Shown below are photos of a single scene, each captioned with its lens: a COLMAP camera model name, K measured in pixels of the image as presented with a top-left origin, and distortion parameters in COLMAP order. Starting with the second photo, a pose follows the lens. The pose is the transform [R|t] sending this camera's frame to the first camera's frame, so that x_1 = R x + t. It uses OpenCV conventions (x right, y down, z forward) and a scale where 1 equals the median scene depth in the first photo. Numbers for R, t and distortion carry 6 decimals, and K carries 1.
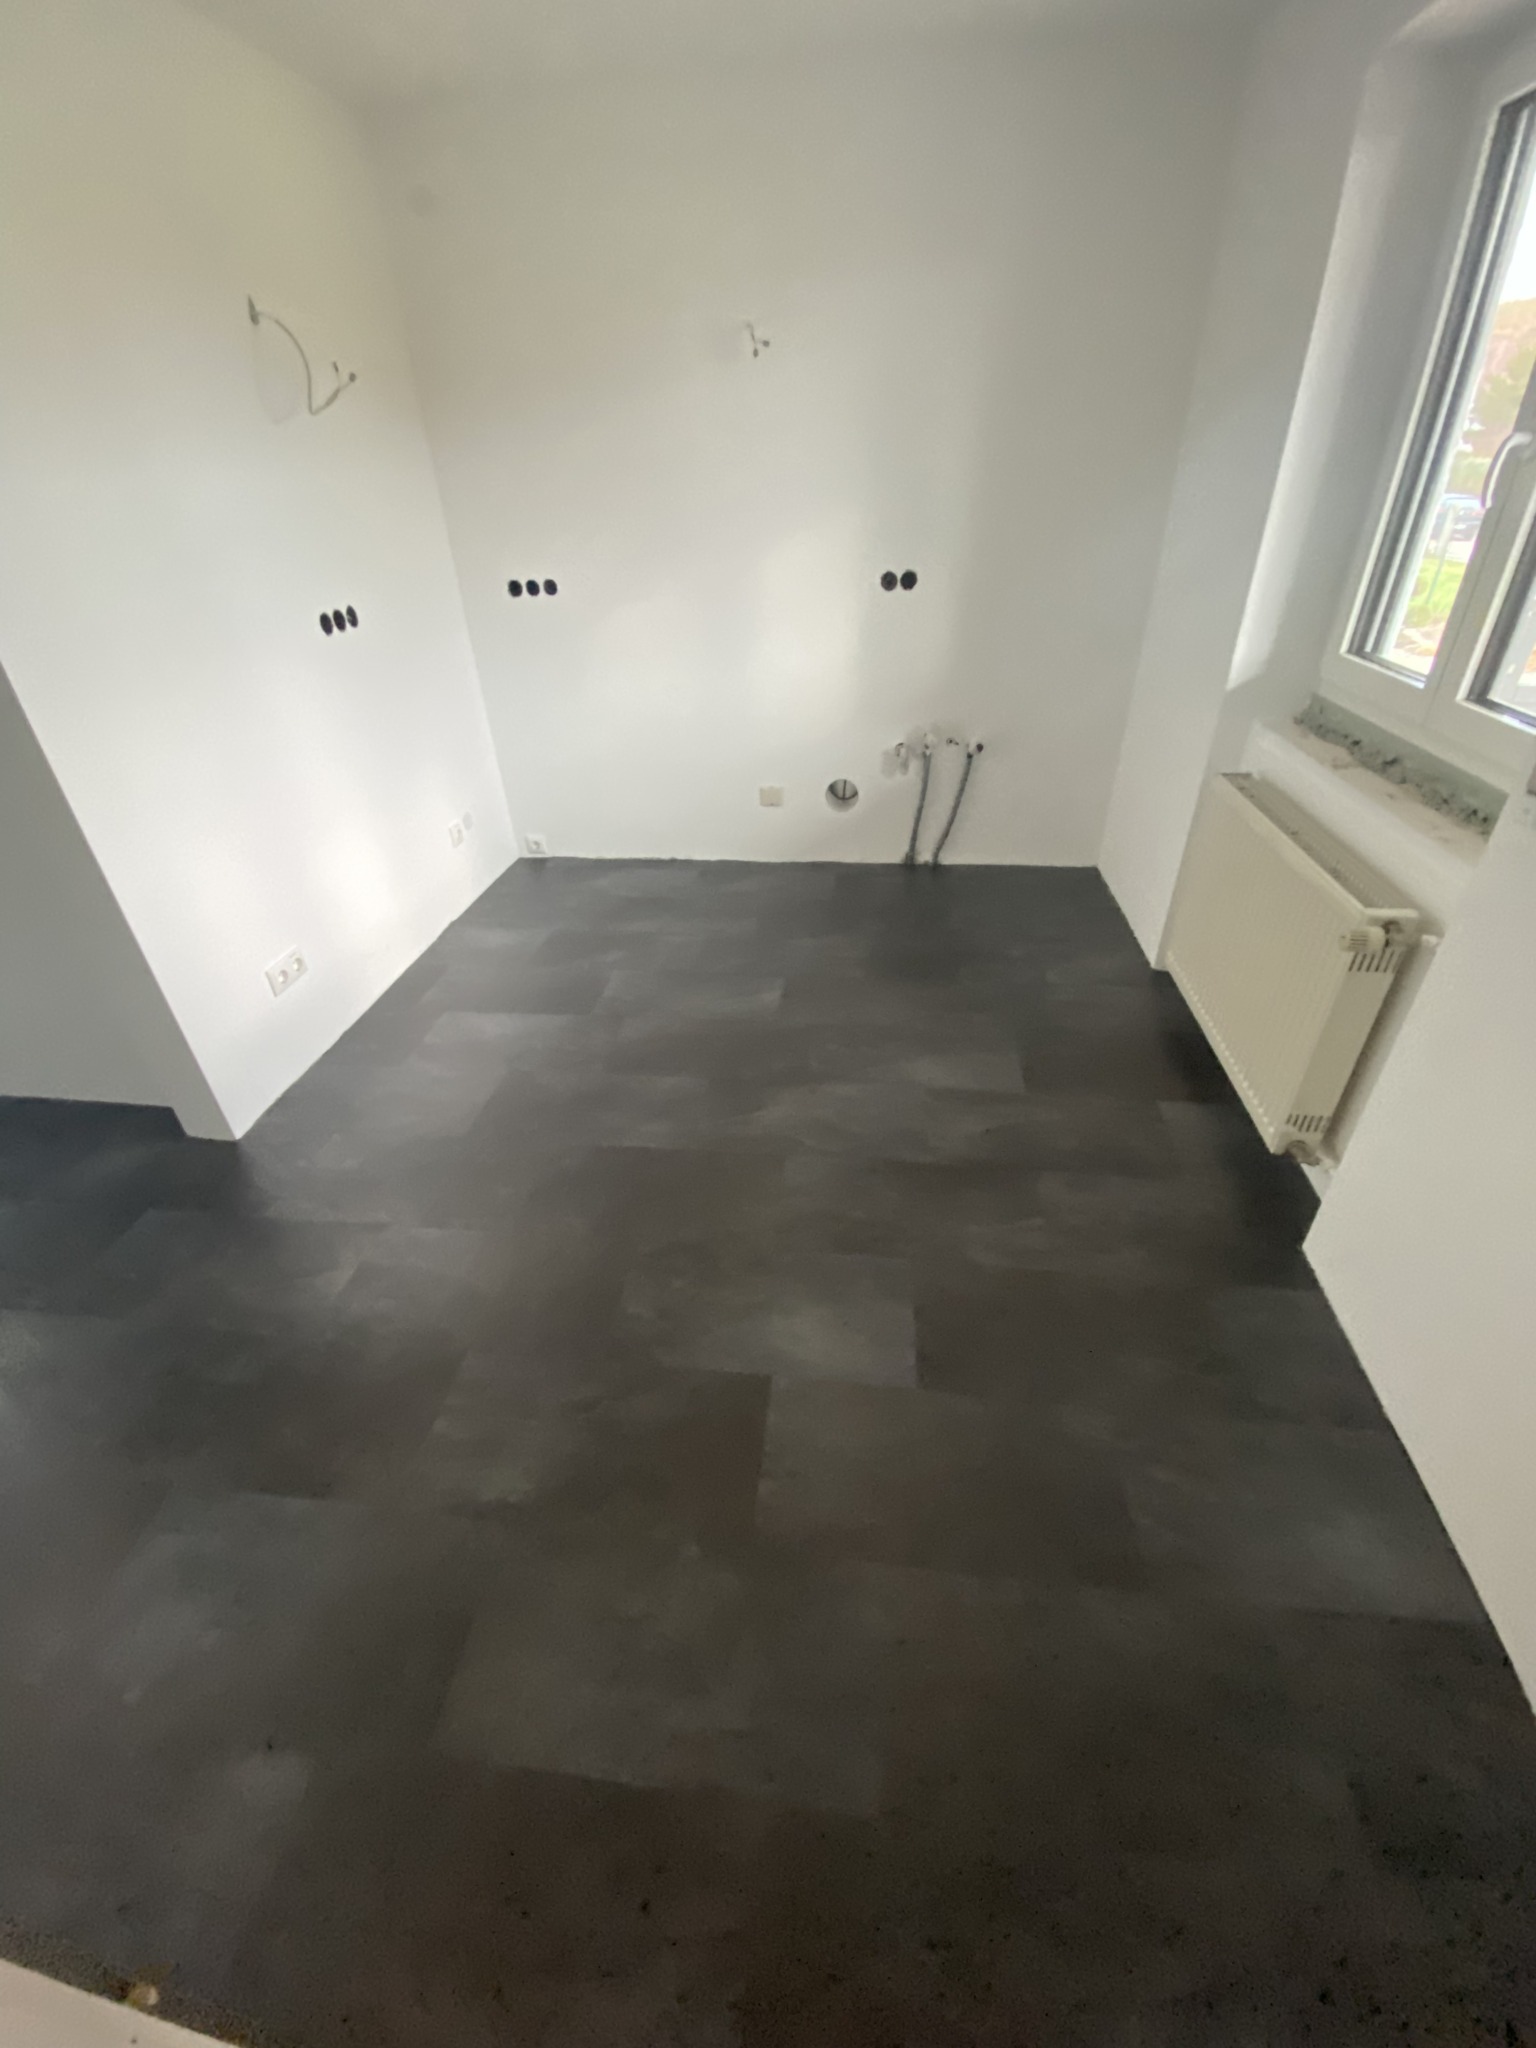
lens RADIAL K [[823.5, 0, 773.3], [0, 823.5, 1026.0], [0, 0, 1]] dist [0.023120, -0.019869]
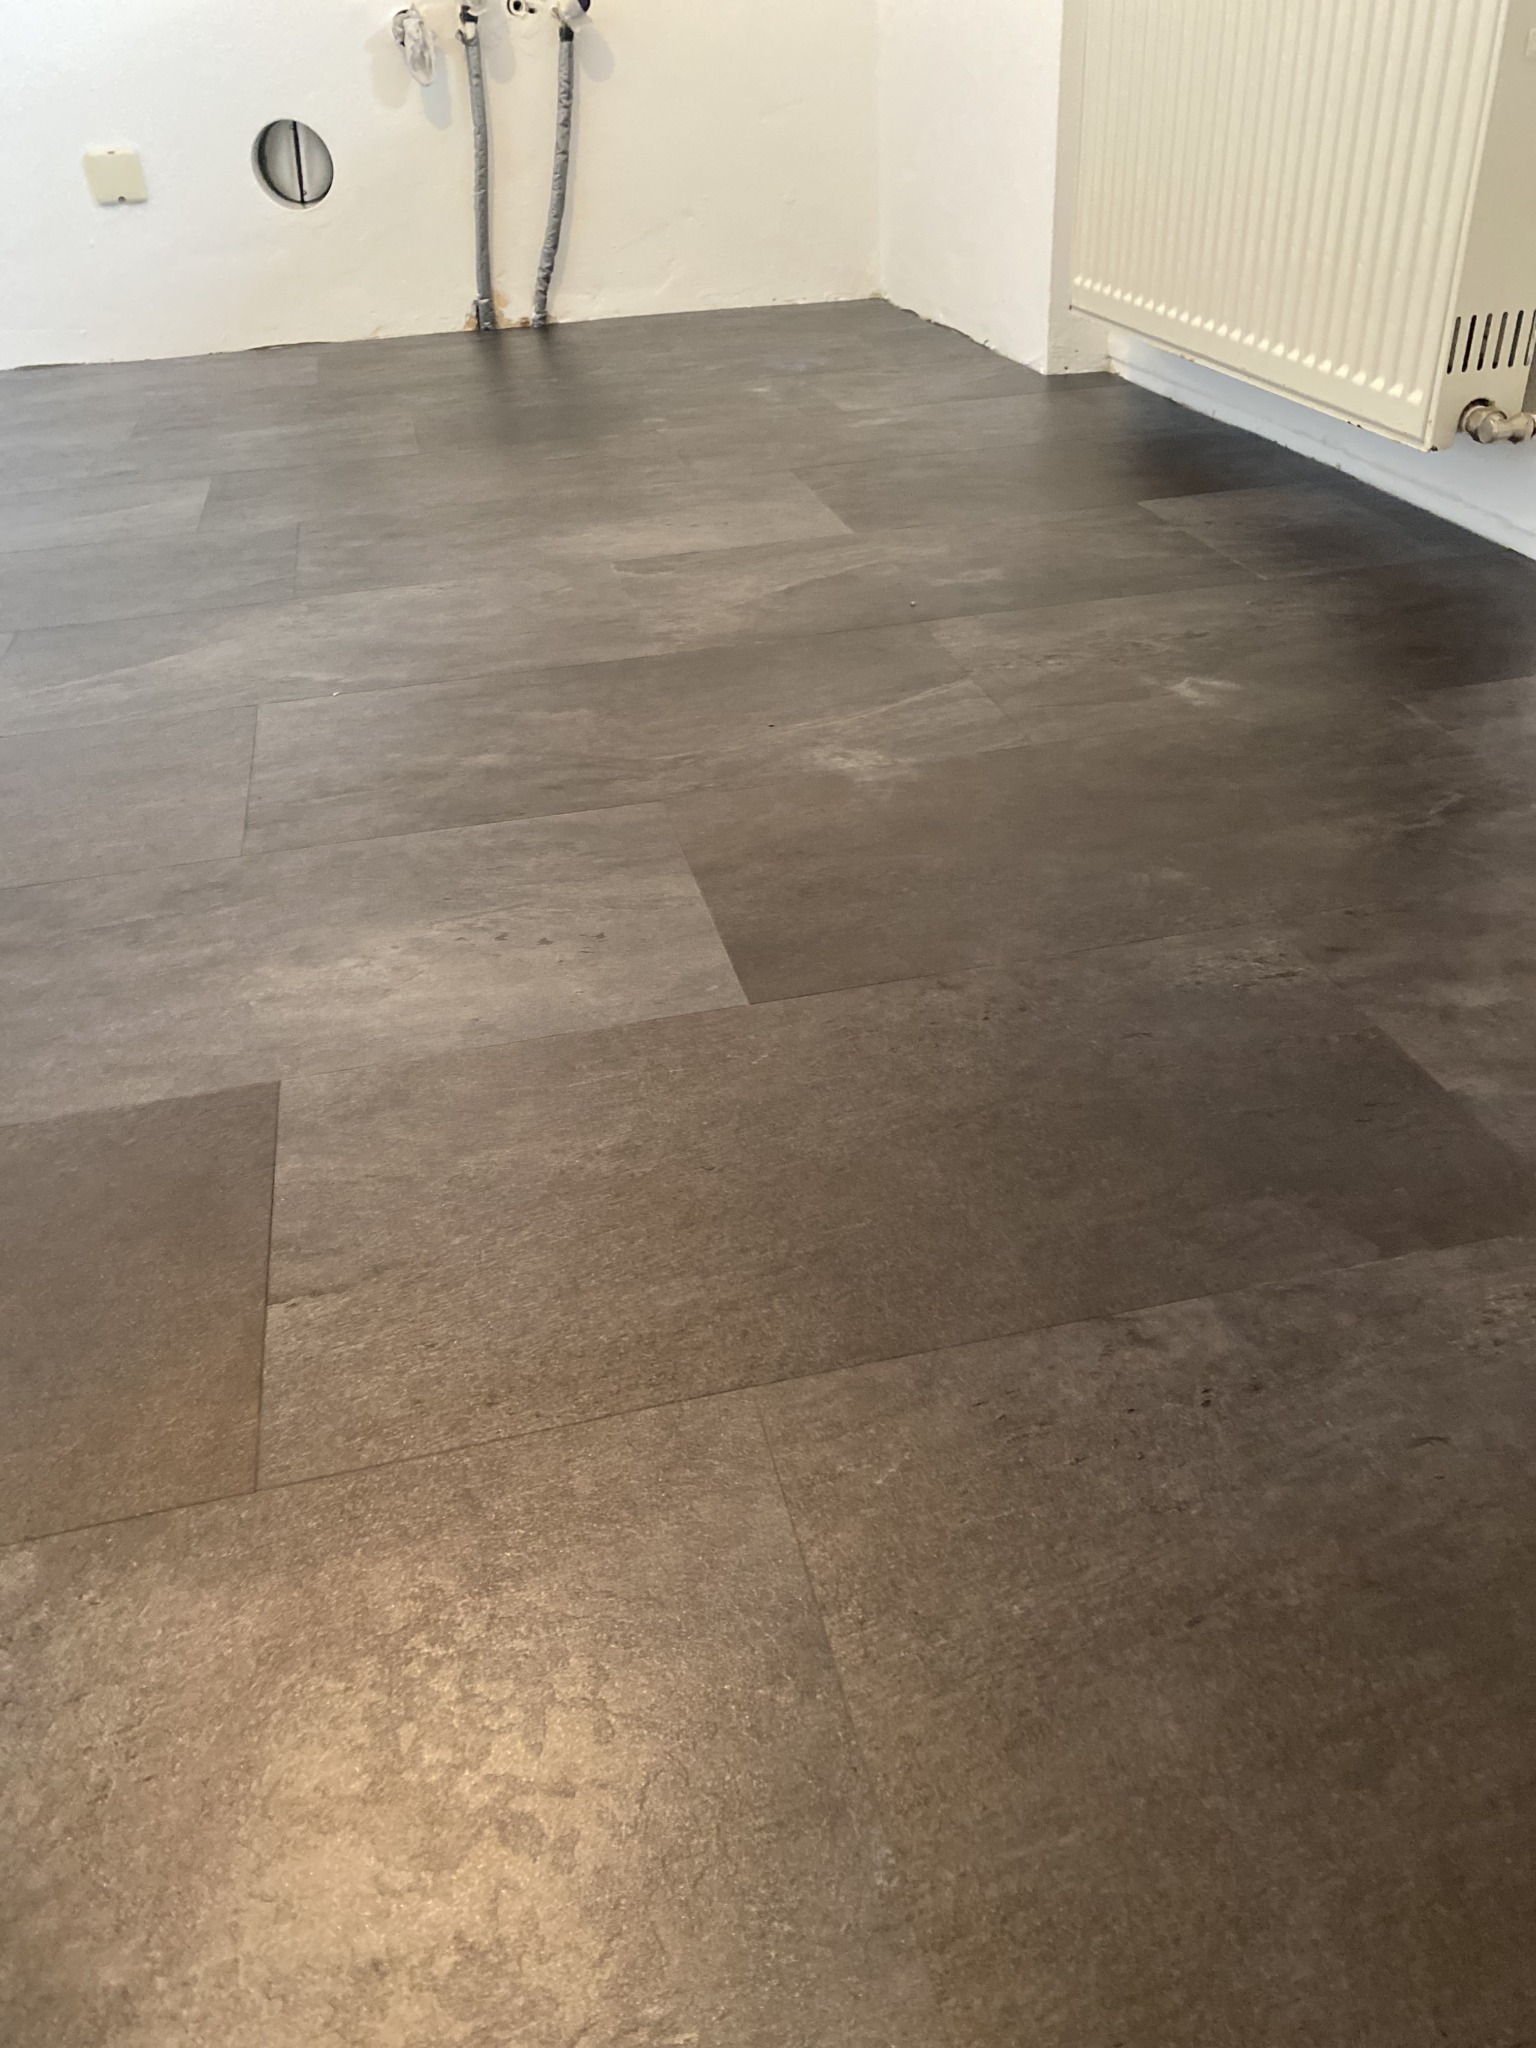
lens RADIAL K [[1565.2, 0, 773.6], [0, 1565.2, 1004.2], [0, 0, 1]] dist [0.030091, -0.027518]
pose [[0.940681, -0.195550, 0.277273, 0.009022], [0.204681, 0.978820, -0.004080, 0.263523], [-0.270602, 0.060590, 0.960783, 0.245055]]
